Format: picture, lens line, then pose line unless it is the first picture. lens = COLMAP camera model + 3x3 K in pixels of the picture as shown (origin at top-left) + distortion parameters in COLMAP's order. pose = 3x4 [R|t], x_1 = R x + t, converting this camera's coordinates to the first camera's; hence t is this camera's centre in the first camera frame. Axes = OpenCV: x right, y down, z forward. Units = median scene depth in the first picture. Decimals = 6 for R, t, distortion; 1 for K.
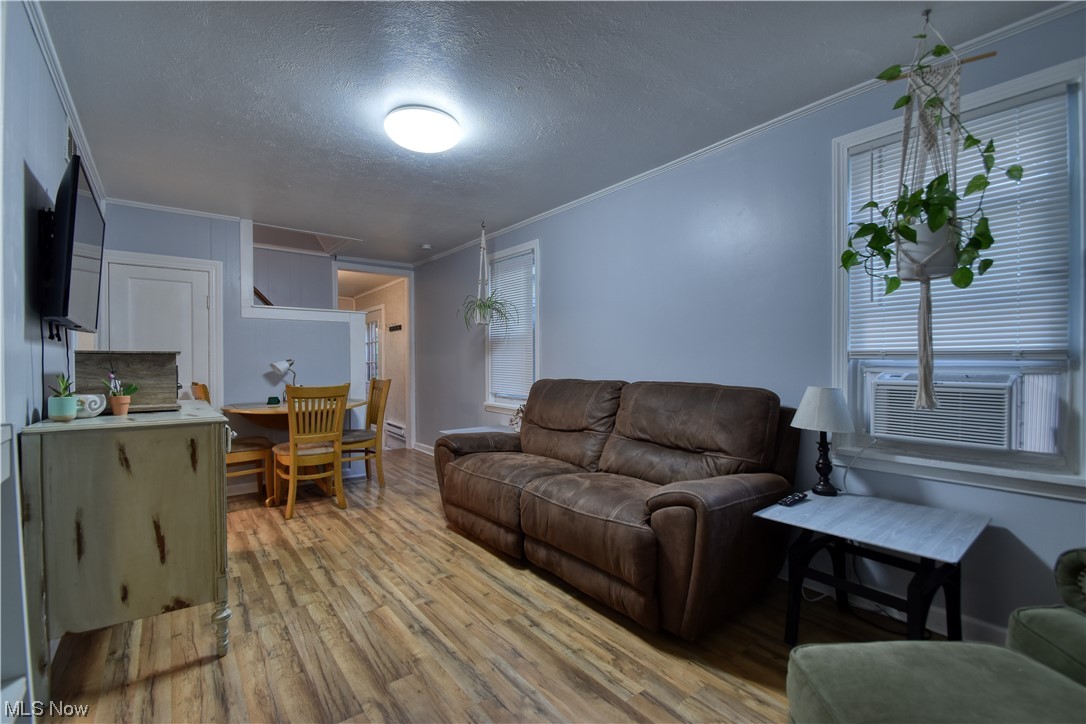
lens RADIAL K [[477.8, 0, 543.0], [0, 477.8, 362.0], [0, 0, 1]] dist [-0.009764, 0.000376]
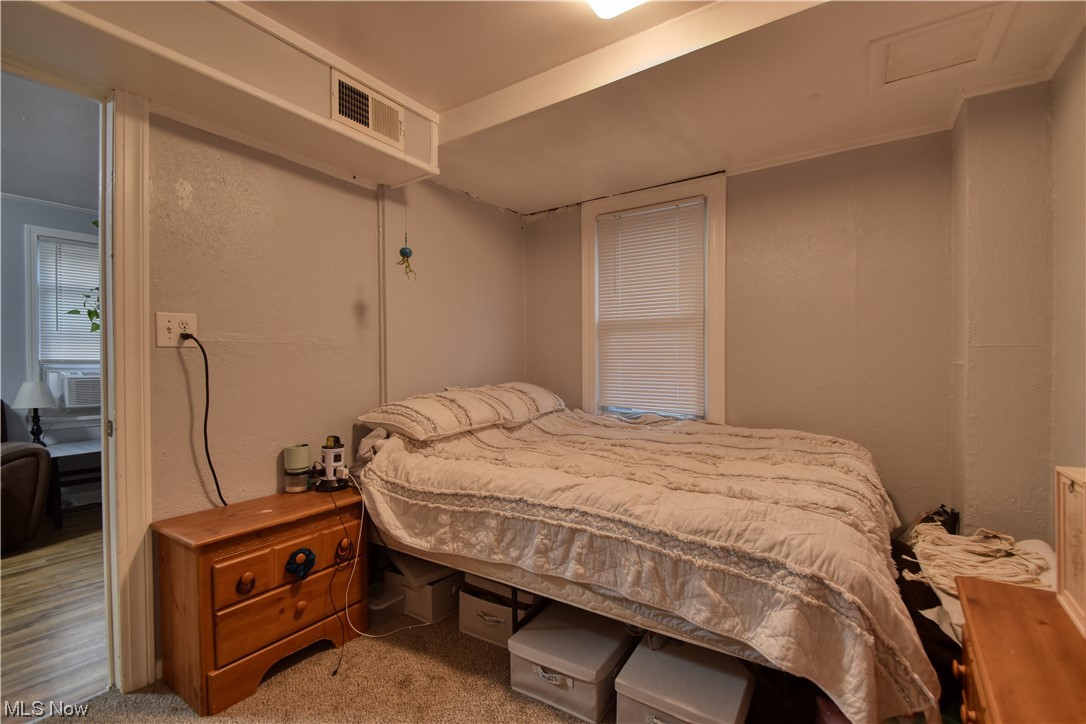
lens RADIAL K [[477.8, 0, 543.0], [0, 477.8, 362.0], [0, 0, 1]] dist [-0.009764, 0.000376]
pose [[-0.317607, -0.008514, 0.948184, -1.518430], [0.012440, 0.999836, 0.013145, -0.016075], [-0.948141, 0.015971, -0.317450, -0.126133]]
